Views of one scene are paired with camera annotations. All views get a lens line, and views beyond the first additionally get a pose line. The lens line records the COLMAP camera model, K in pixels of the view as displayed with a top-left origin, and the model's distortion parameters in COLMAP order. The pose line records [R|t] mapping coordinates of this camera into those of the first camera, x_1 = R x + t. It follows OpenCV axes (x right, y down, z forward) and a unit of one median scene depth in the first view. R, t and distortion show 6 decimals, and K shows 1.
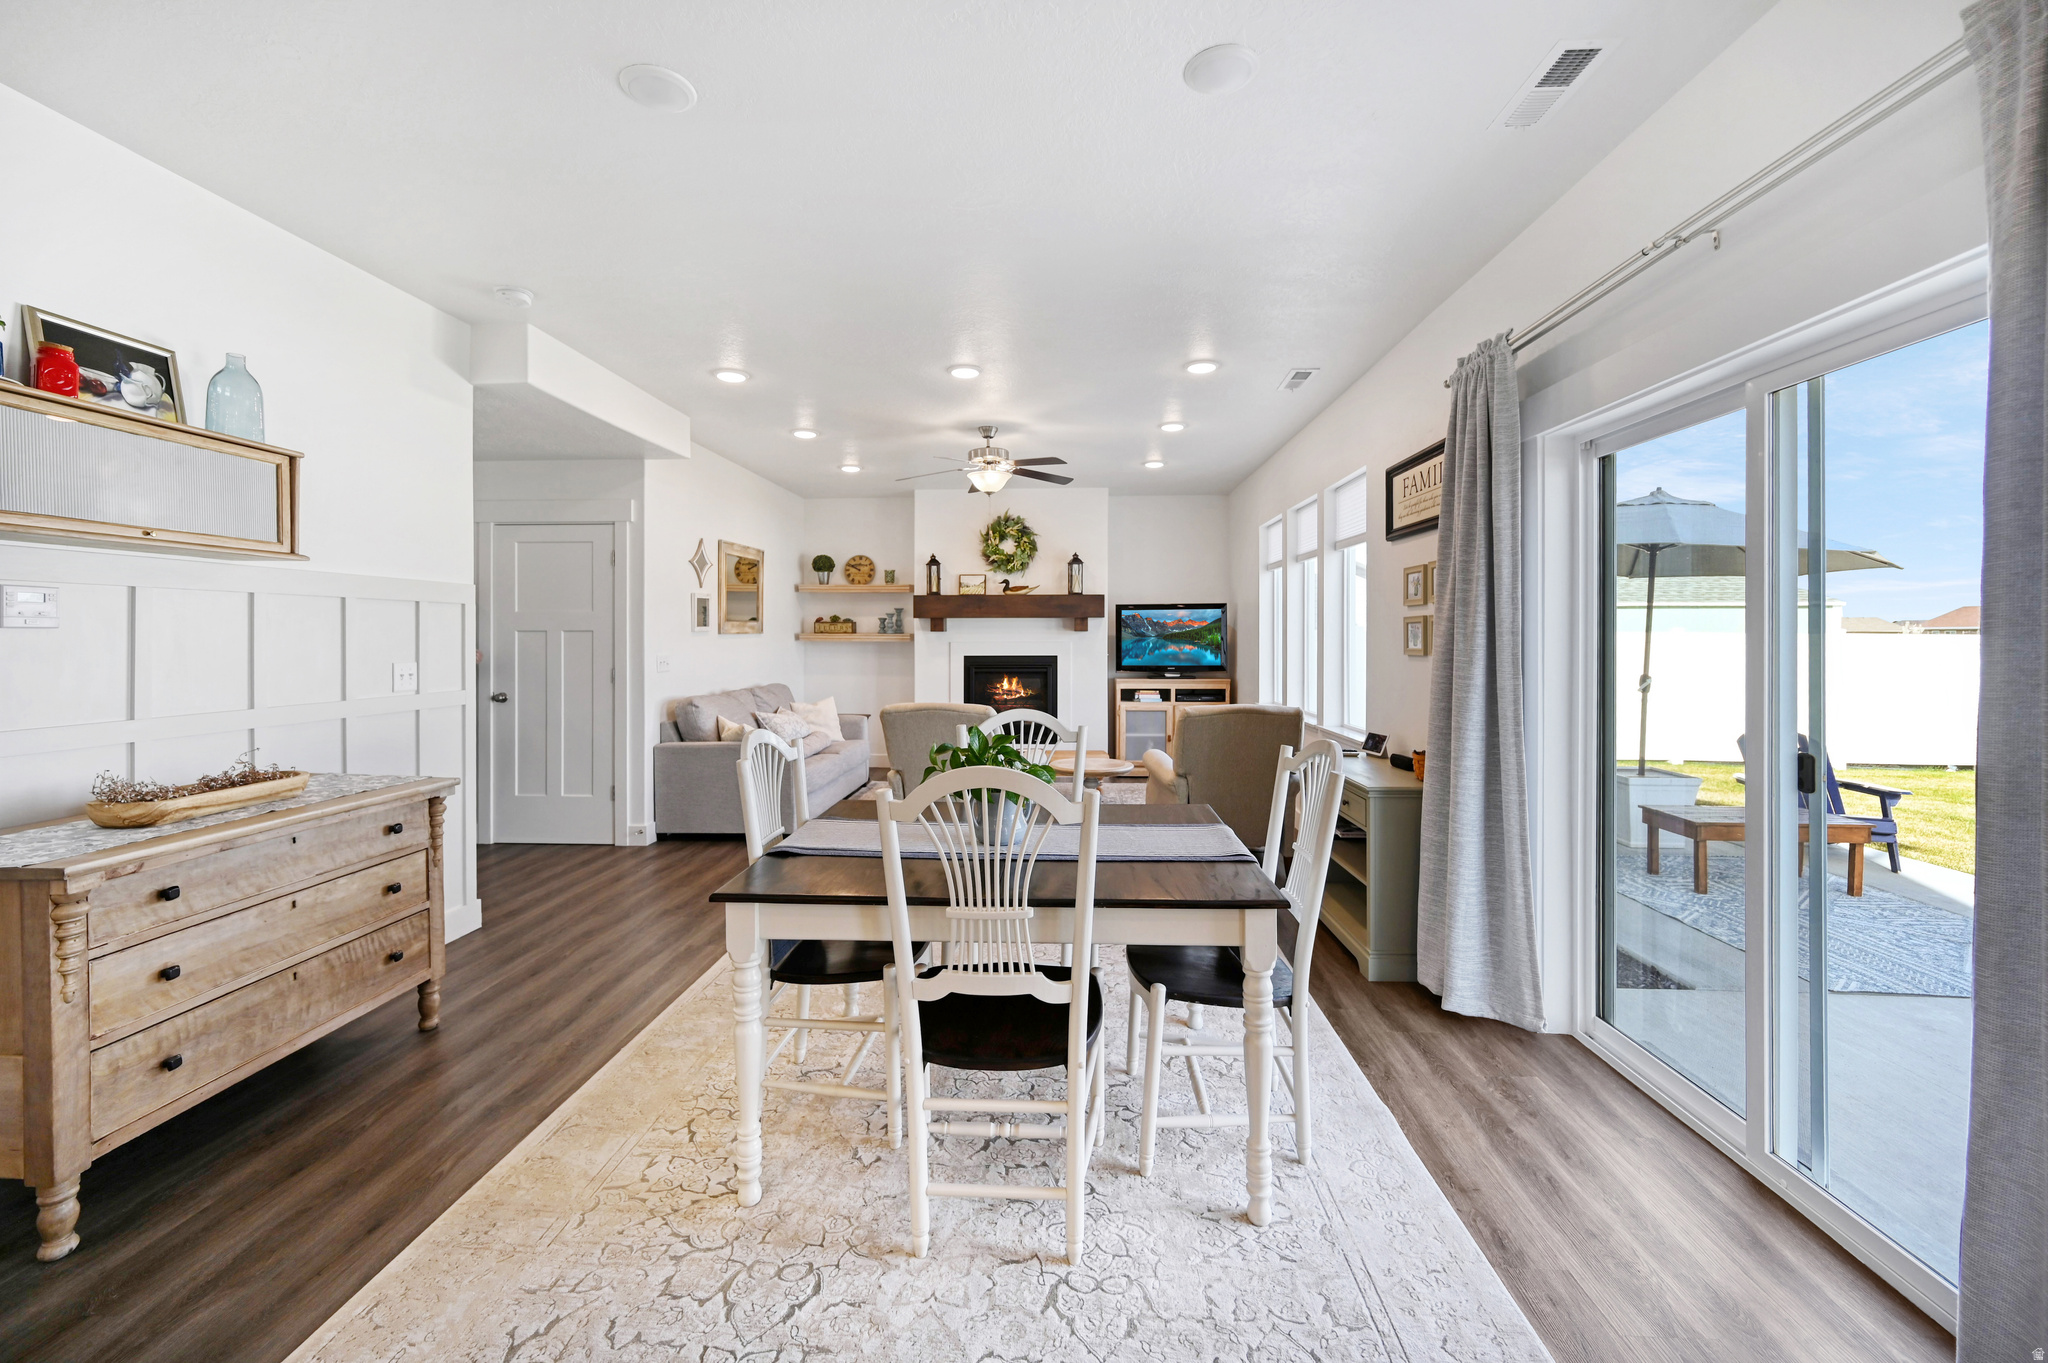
lens RADIAL K [[827.4, 0, 1029.6], [0, 827.4, 636.6], [0, 0, 1]] dist [-0.001959, -0.000130]
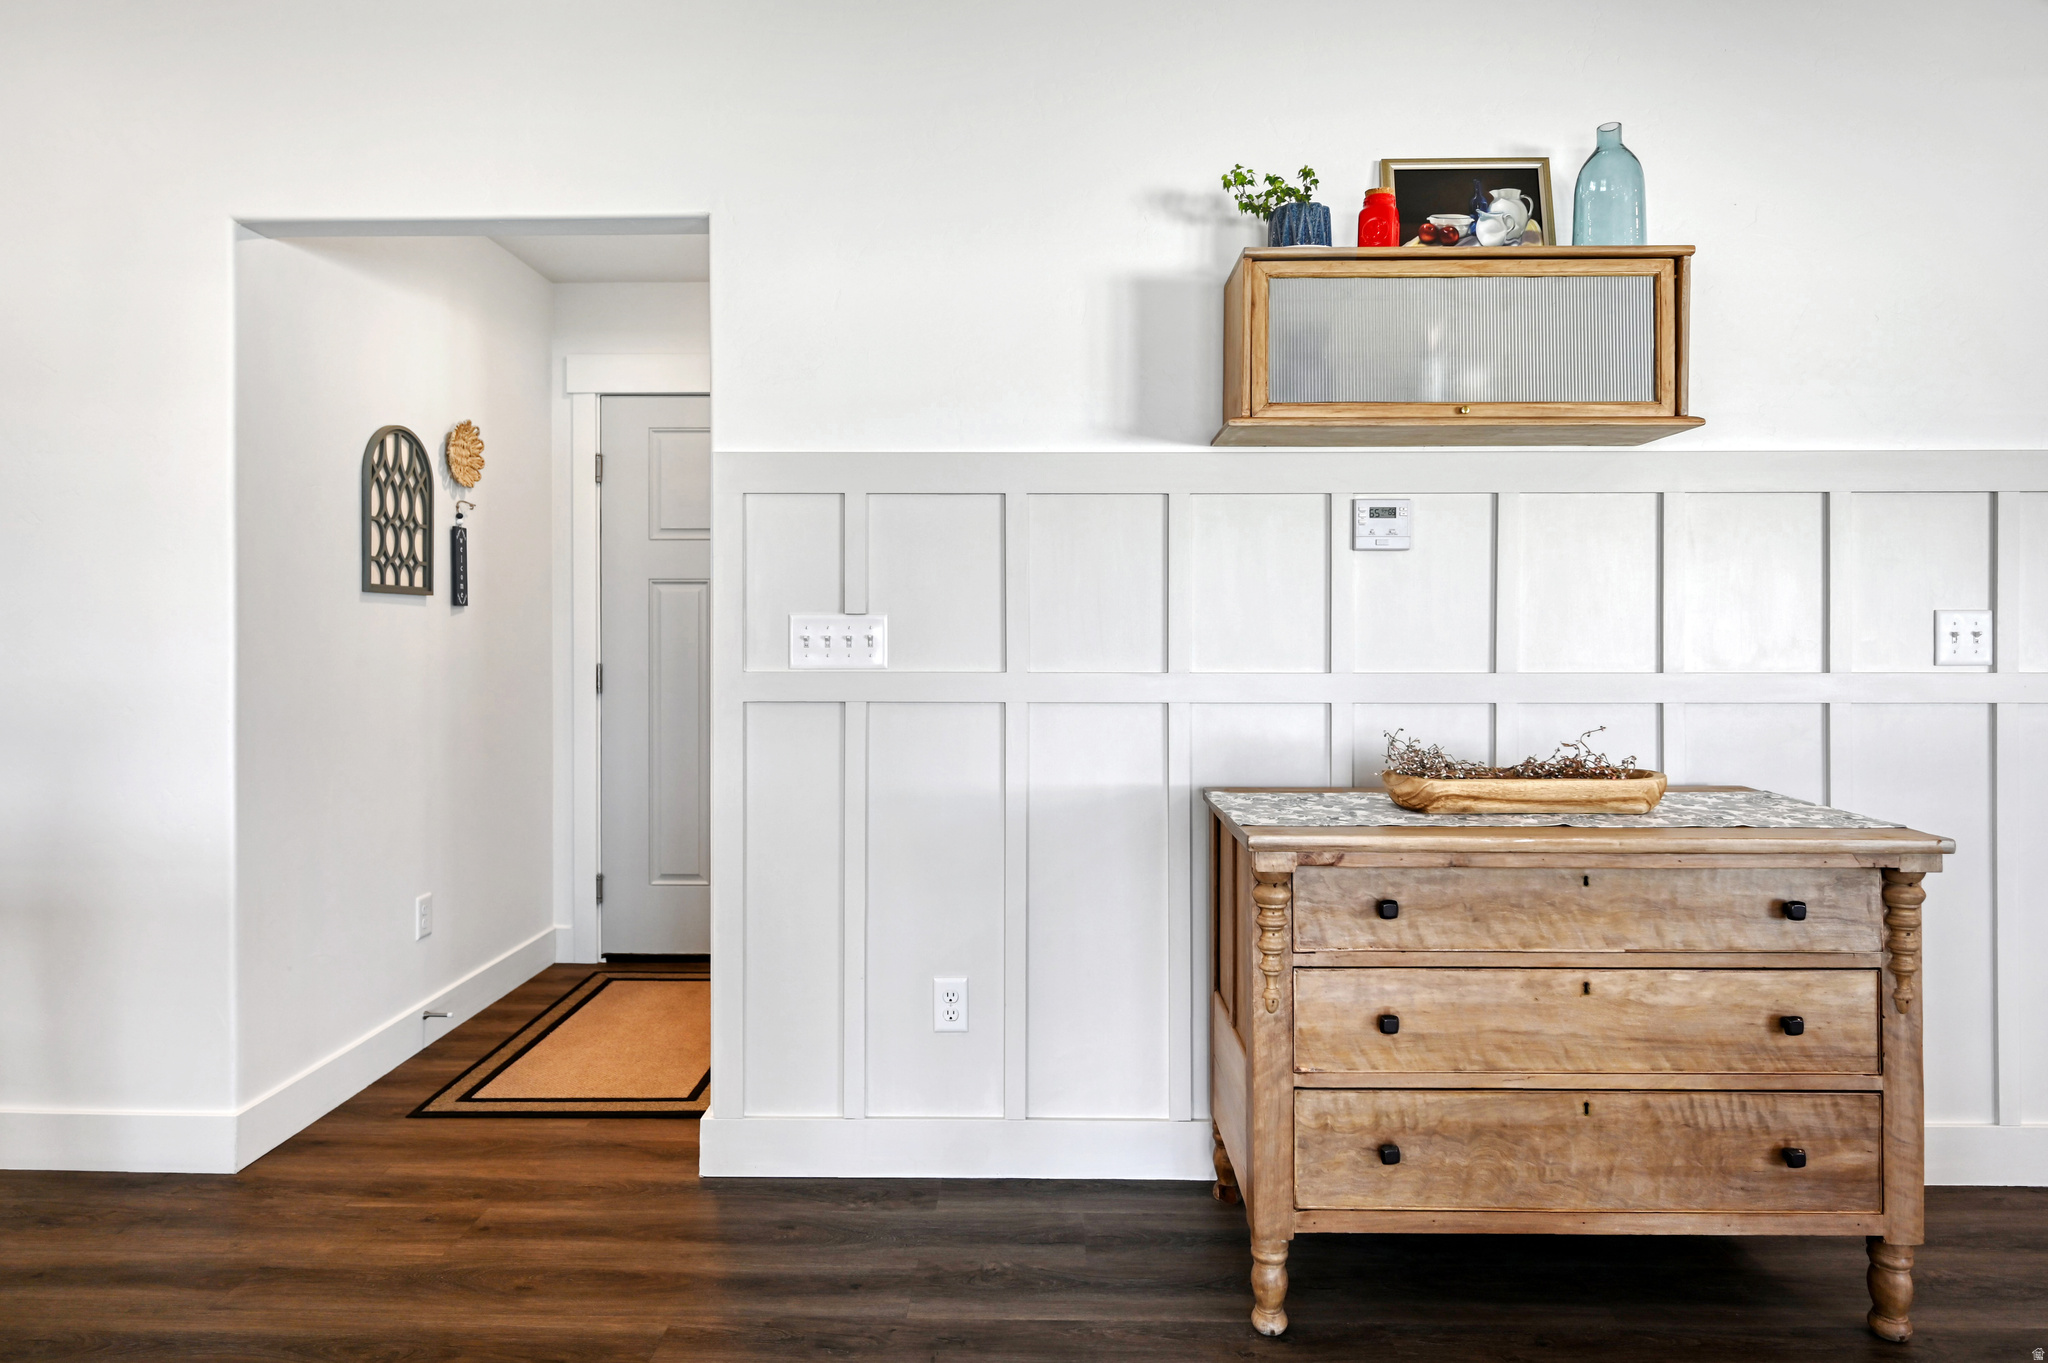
lens RADIAL K [[1129.8, 0, 1027.1], [0, 1129.8, 639.2], [0, 0, 1]] dist [0.003017, -0.000556]
pose [[0.031211, 0.005427, -0.999498, -0.071709], [0.000598, 0.999985, 0.005449, 0.055745], [0.999513, -0.000767, 0.031207, 0.471477]]
